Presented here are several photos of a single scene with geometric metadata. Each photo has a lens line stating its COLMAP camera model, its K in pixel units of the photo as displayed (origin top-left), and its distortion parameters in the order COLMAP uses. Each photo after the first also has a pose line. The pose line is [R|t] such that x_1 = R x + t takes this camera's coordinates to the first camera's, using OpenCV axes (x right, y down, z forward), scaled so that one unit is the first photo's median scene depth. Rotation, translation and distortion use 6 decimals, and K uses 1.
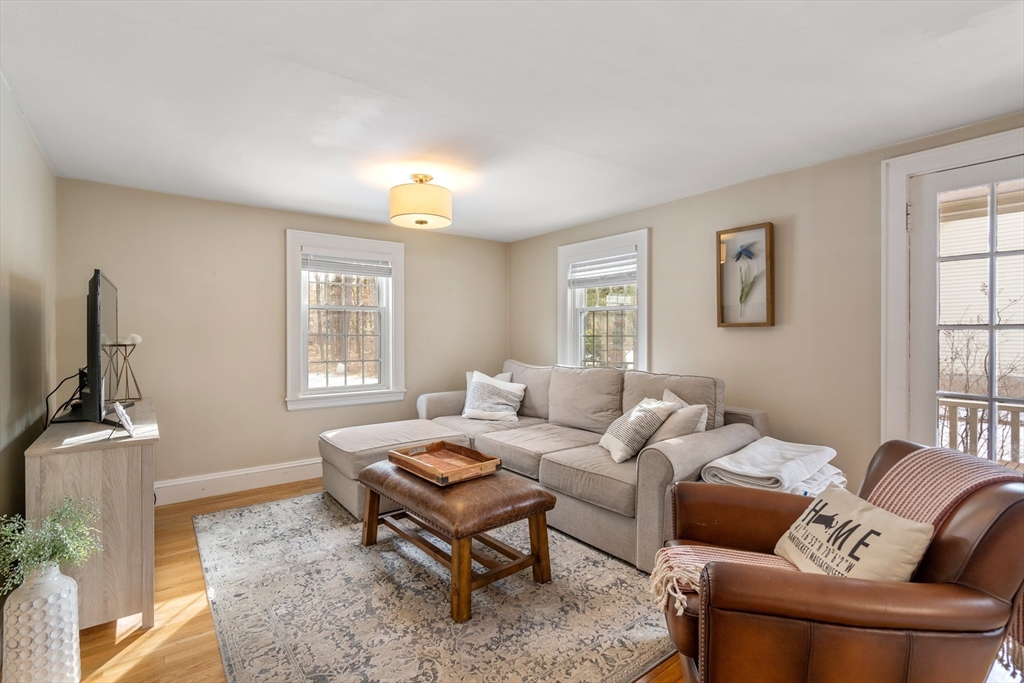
lens RADIAL K [[480.7, 0, 512.0], [0, 480.7, 341.5], [0, 0, 1]] dist [0.001776, 0.000542]
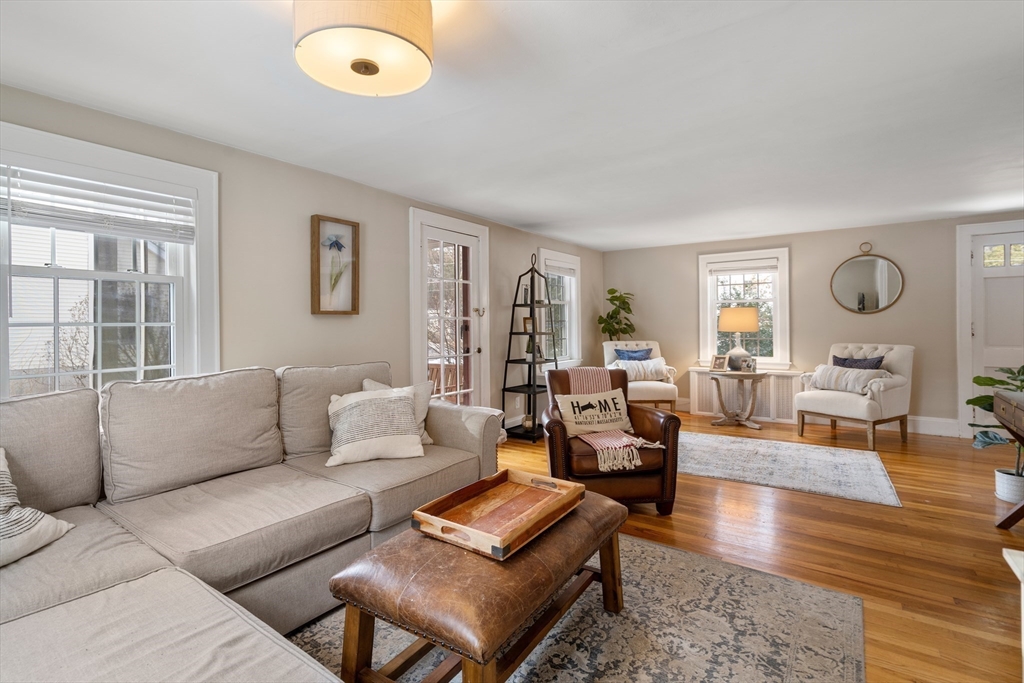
lens RADIAL K [[477.3, 0, 503.7], [0, 477.3, 332.6], [0, 0, 1]] dist [-0.001664, 0.000074]
pose [[-0.290369, -0.016227, 0.956777, -0.630642], [0.017544, 0.999598, 0.022277, -0.007338], [-0.956754, 0.023254, -0.289967, 0.972135]]
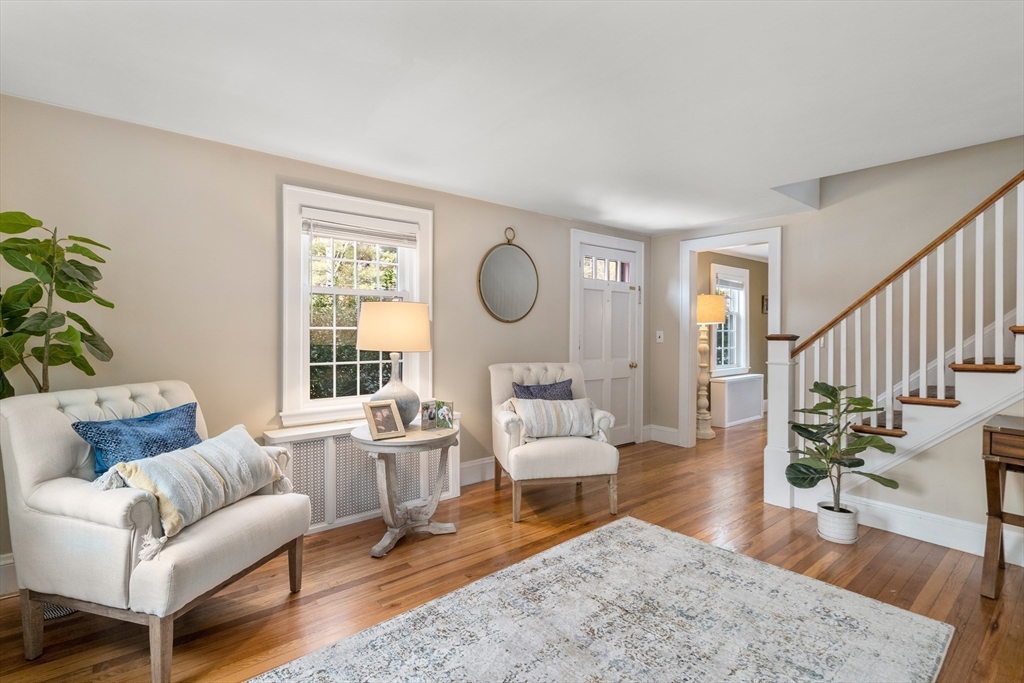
lens RADIAL K [[477.3, 0, 503.7], [0, 477.3, 332.6], [0, 0, 1]] dist [-0.001664, 0.000074]
pose [[-0.999798, -0.004334, -0.019606, 0.640959], [-0.004519, 0.999946, 0.009405, 0.001086], [0.019564, 0.009492, -0.999764, 0.525113]]
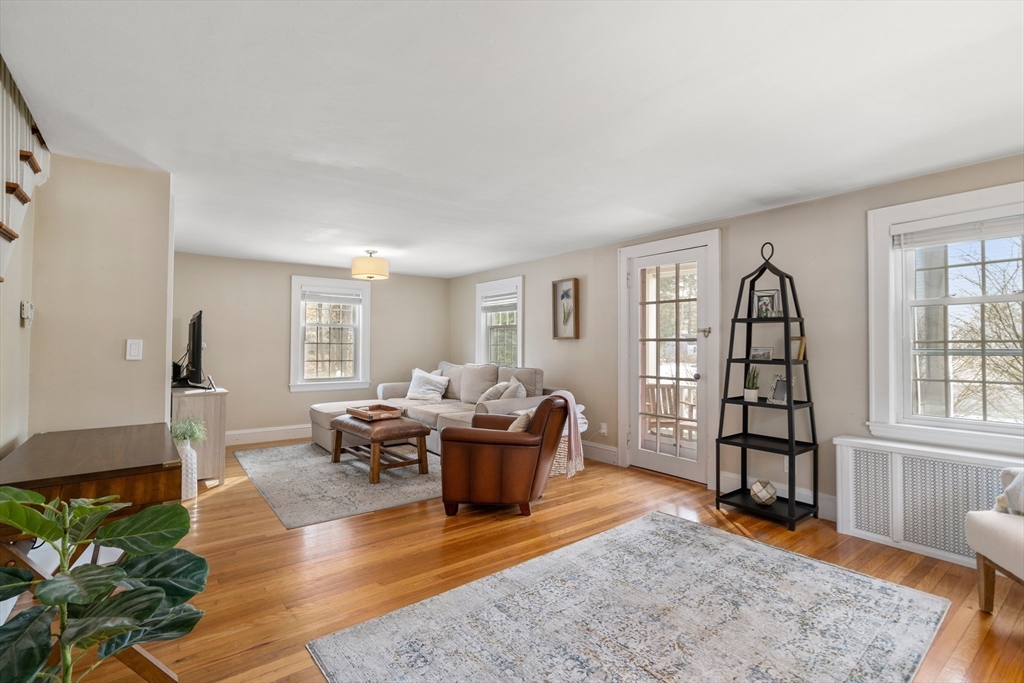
lens RADIAL K [[478.3, 0, 505.5], [0, 478.3, 339.1], [0, 0, 1]] dist [-0.001475, 0.000078]
pose [[0.999898, 0.005214, -0.013304, 0.307223], [-0.005582, 0.999598, -0.027789, 0.015608], [0.013154, 0.027861, 0.999525, -0.668257]]
